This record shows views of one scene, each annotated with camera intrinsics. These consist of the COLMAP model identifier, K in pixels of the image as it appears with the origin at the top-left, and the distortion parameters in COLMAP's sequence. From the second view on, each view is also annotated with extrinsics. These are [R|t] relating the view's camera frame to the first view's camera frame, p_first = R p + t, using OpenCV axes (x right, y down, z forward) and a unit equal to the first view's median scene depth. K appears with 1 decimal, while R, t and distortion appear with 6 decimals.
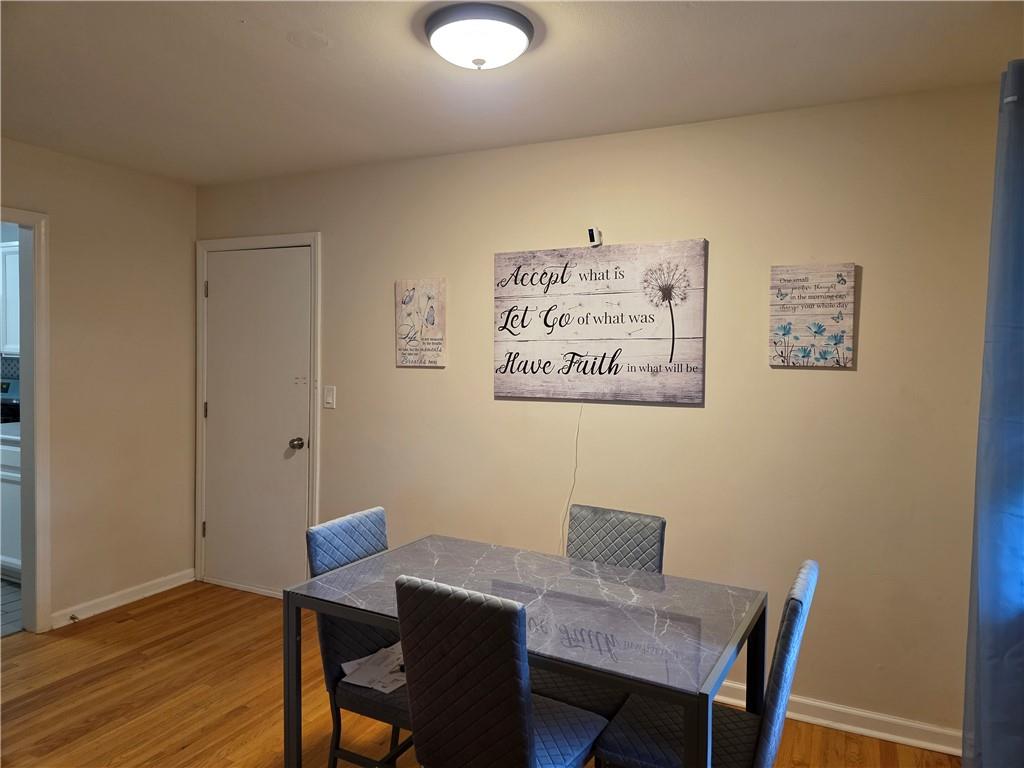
lens RADIAL K [[692.6, 0, 512.3], [0, 692.6, 388.4], [0, 0, 1]] dist [0.110889, -0.003445]
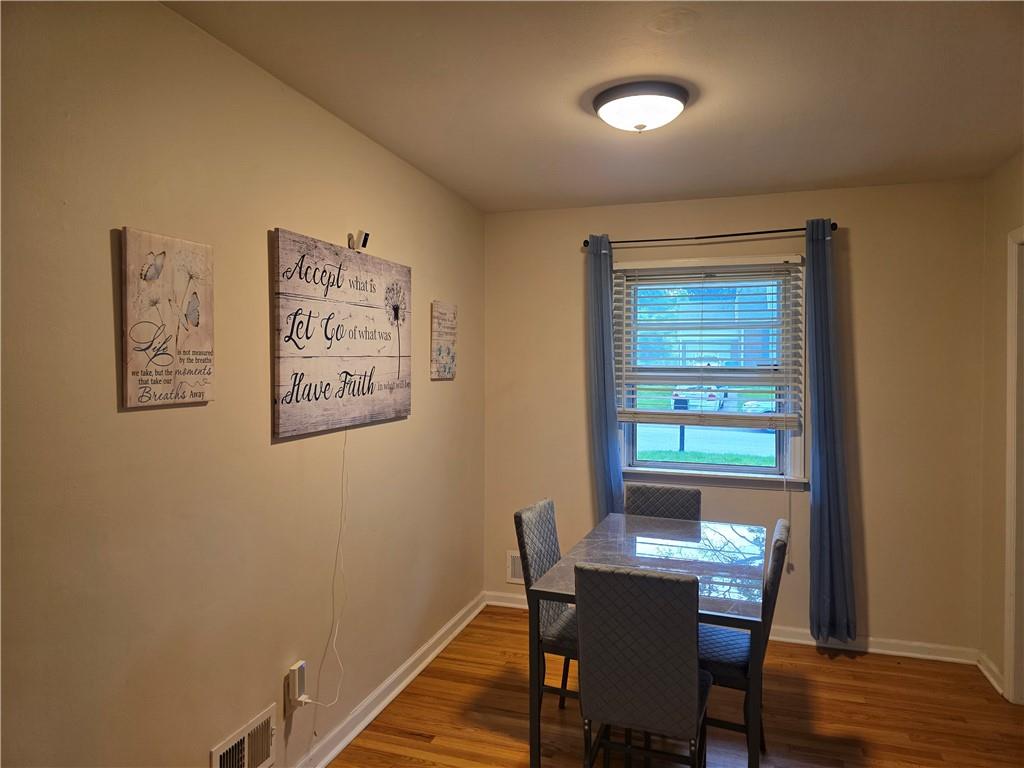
lens RADIAL K [[692.6, 0, 511.3], [0, 692.6, 377.3], [0, 0, 1]] dist [0.110889, -0.003445]
pose [[-0.153103, -0.029579, 0.987767, -0.759566], [0.048855, 0.998103, 0.037461, -0.064995], [-0.987002, 0.053993, -0.151368, 0.909031]]
